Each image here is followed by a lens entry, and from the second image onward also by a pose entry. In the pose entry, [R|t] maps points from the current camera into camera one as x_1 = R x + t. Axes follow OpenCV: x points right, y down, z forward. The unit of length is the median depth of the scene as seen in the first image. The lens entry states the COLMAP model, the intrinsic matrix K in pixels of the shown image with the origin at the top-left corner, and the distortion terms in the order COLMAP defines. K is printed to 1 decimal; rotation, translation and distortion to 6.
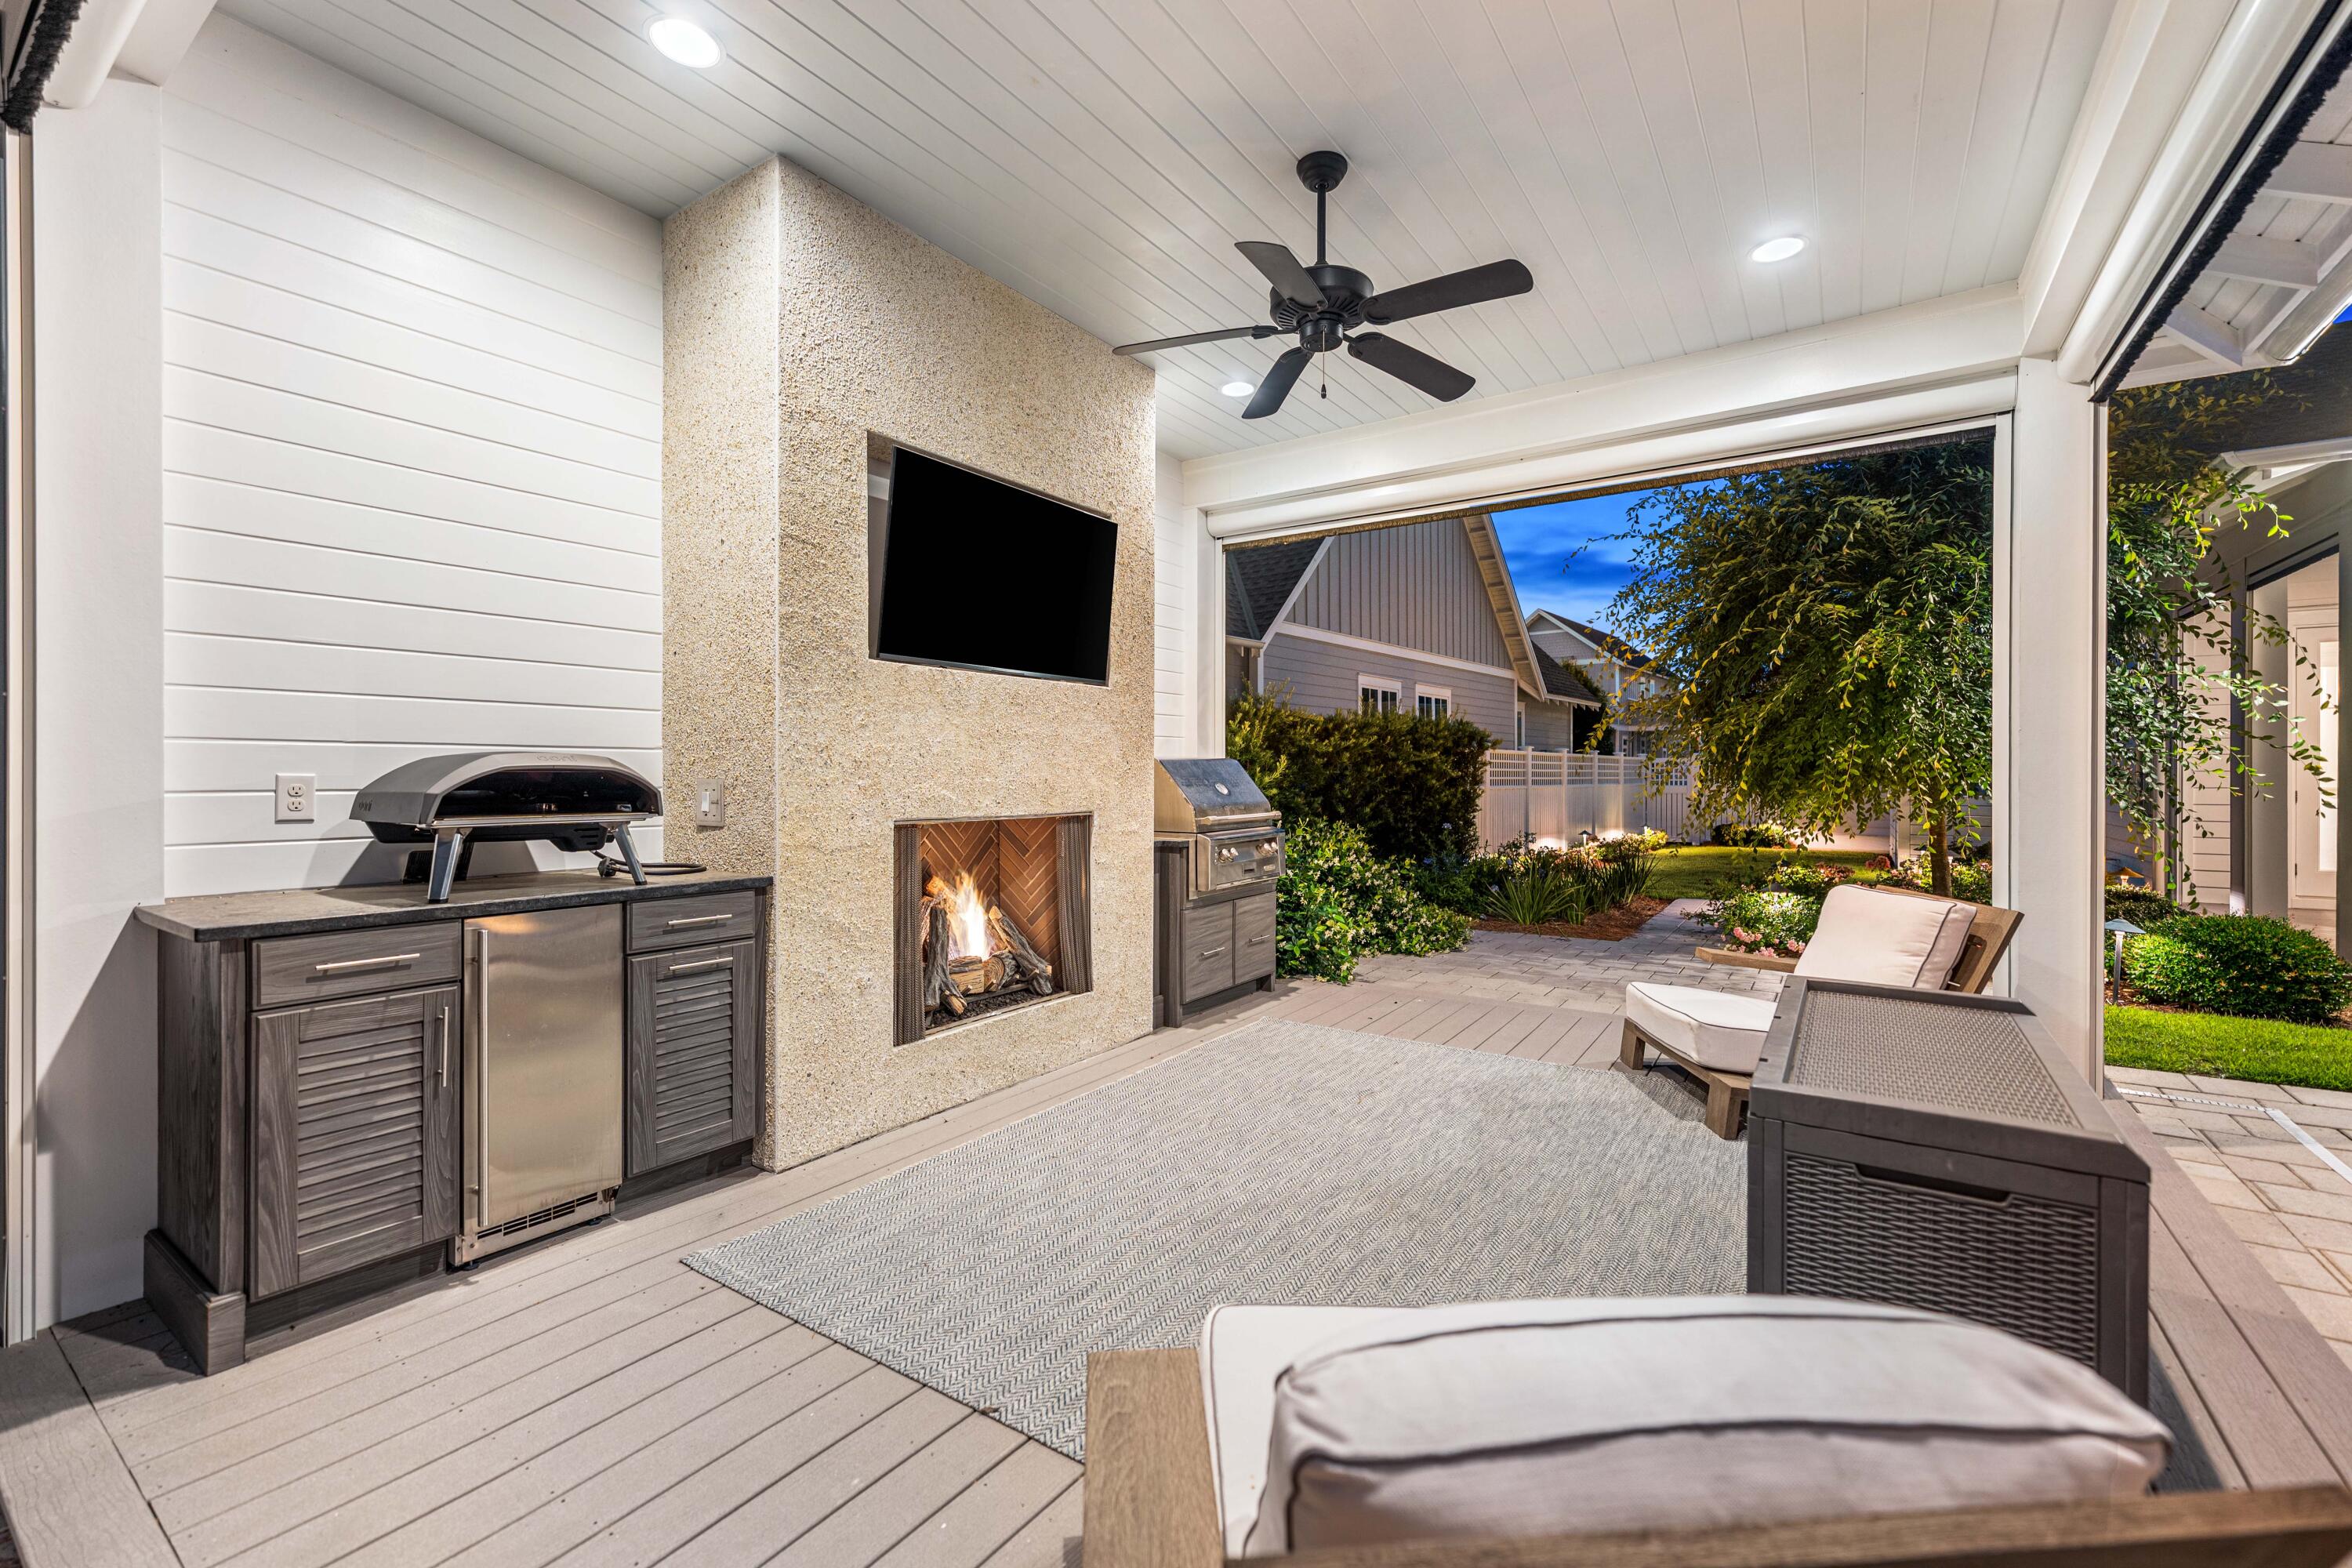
lens RADIAL K [[974.5, 0, 1183.6], [0, 974.5, 777.1], [0, 0, 1]] dist [0.000554, 0.000071]
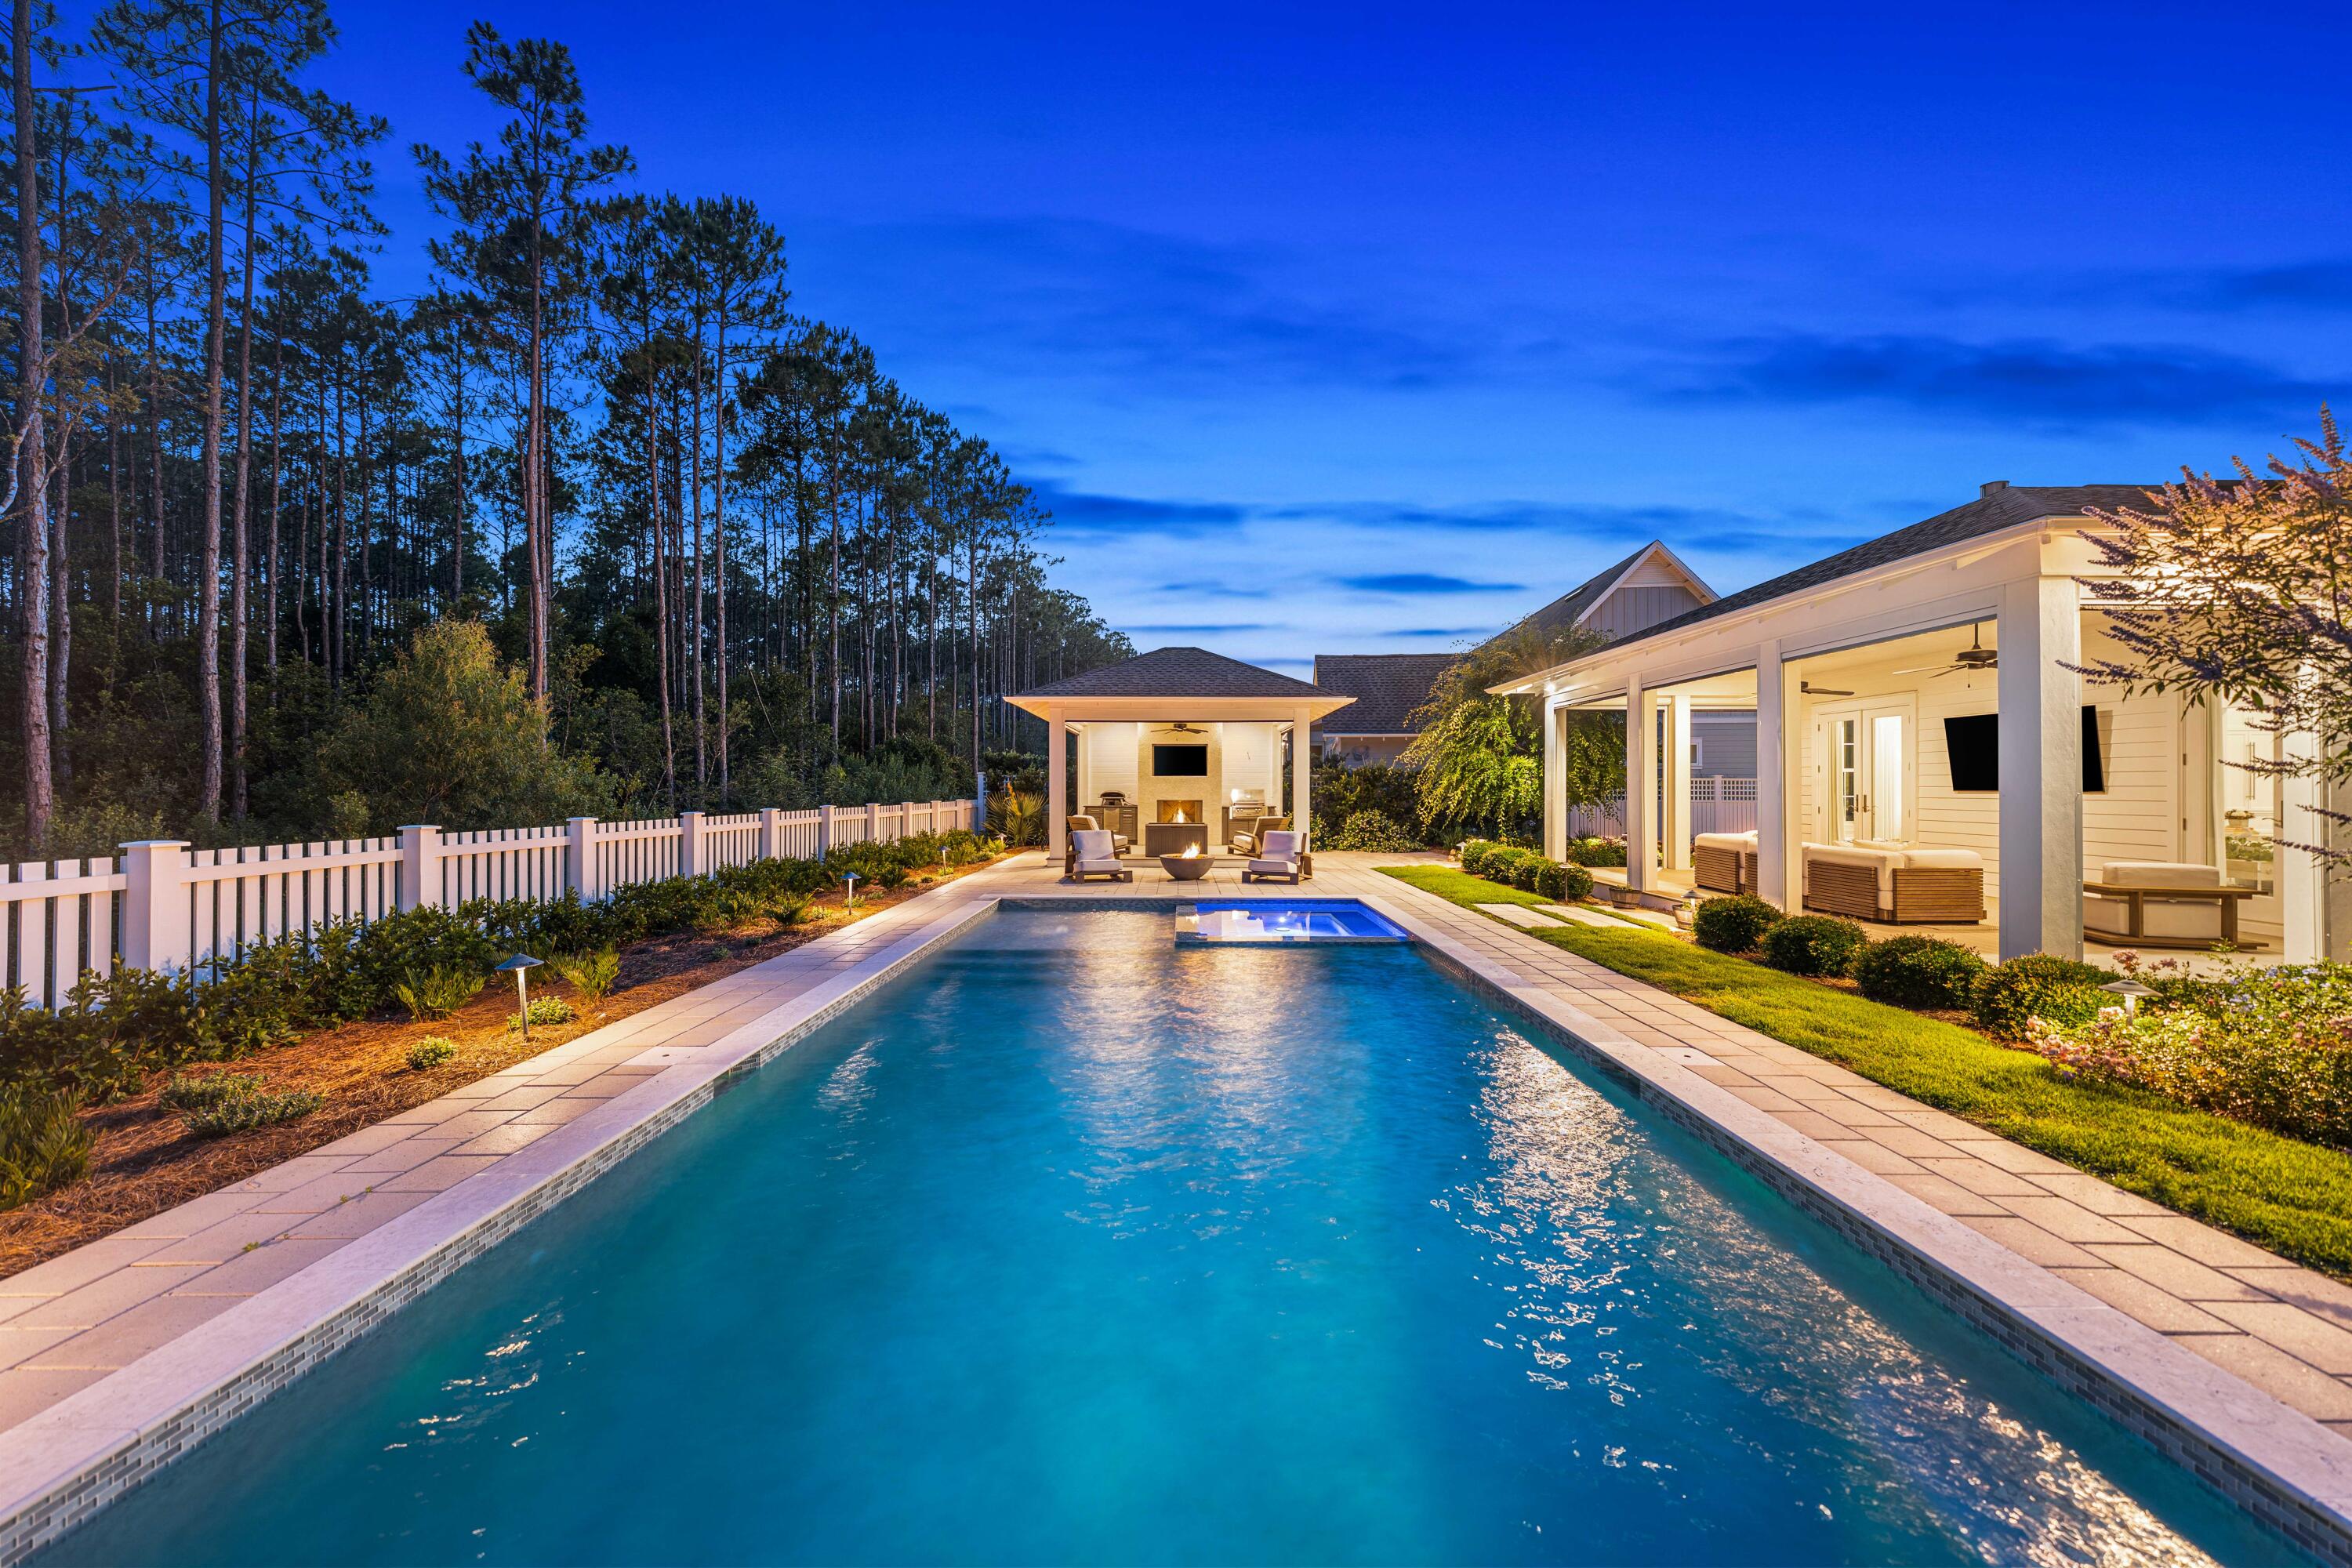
lens RADIAL K [[809.9, 0, 1178.5], [0, 809.9, 783.5], [0, 0, 1]] dist [0.000613, -0.000017]
pose [[0.556847, -0.003547, -0.830607, 4.976006], [-0.000455, 0.999989, -0.004575, -0.047156], [0.830615, 0.002926, 0.556840, -2.246593]]
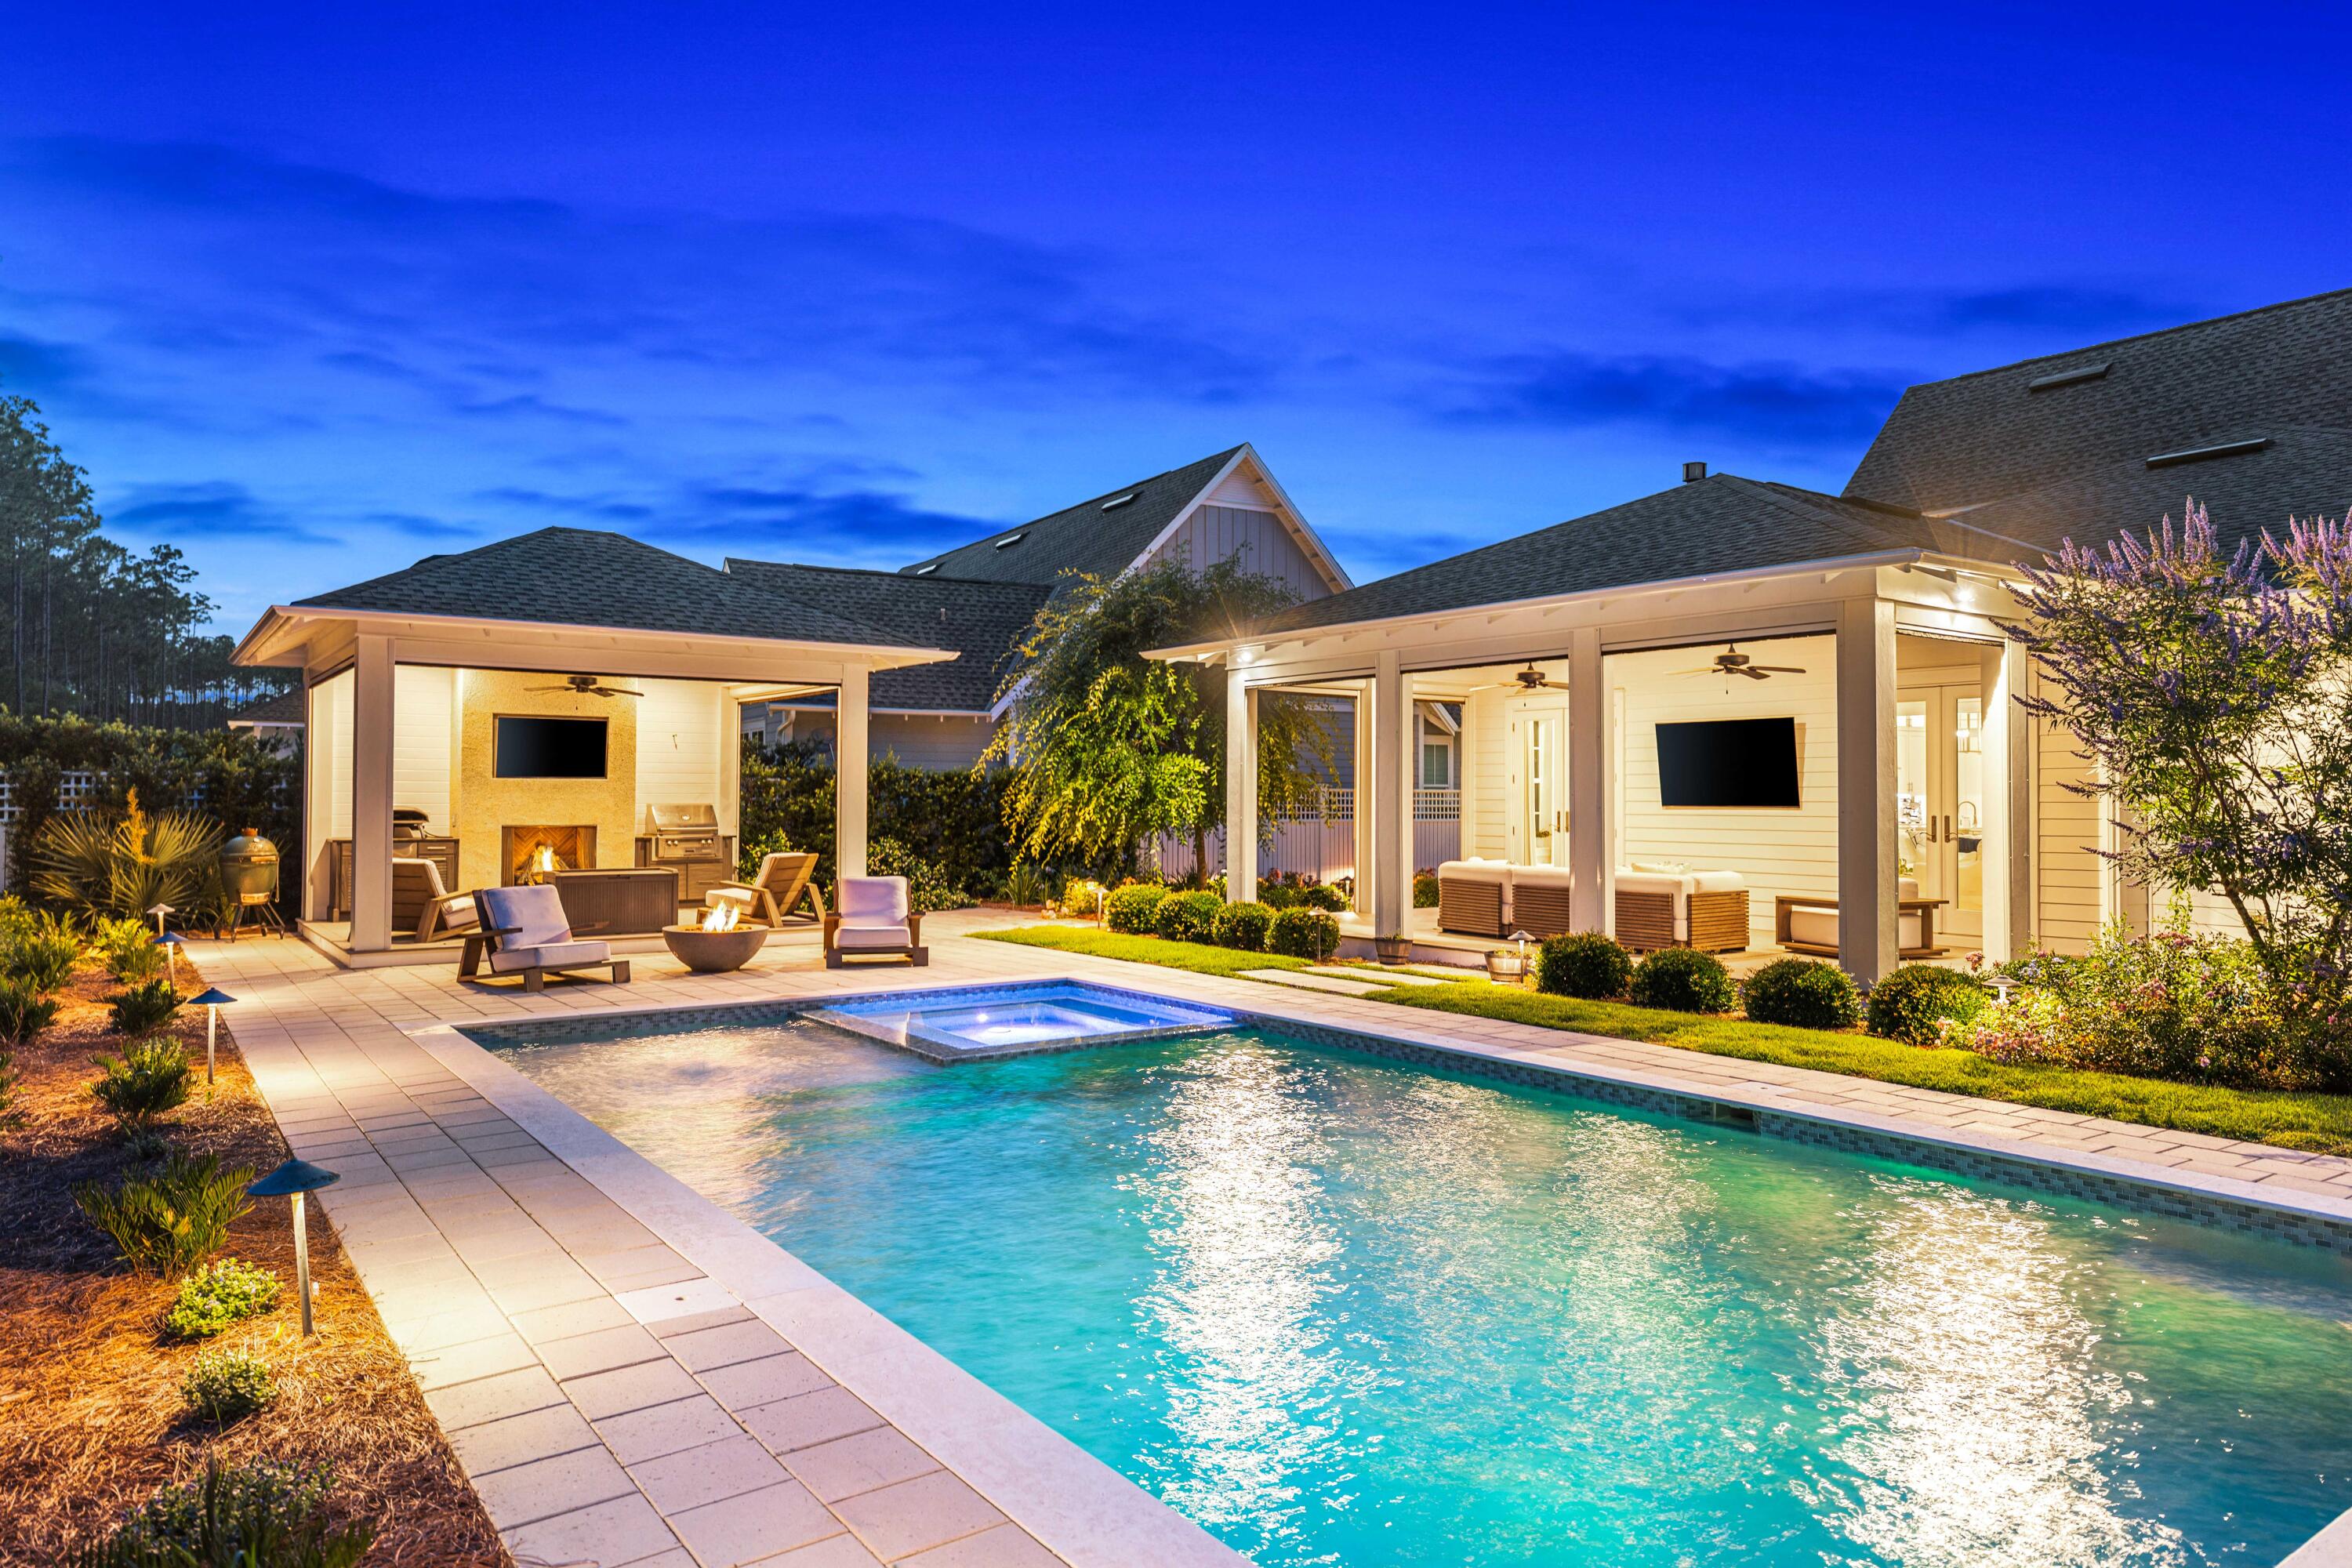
lens RADIAL K [[1502.1, 0, 1212.2], [0, 1502.1, 775.3], [0, 0, 1]] dist [0.000265, -0.001844]
pose [[0.943520, -0.003287, -0.331298, 4.193047], [-0.002351, 0.999859, -0.016614, -0.053016], [0.331306, 0.016454, 0.943380, -3.472003]]
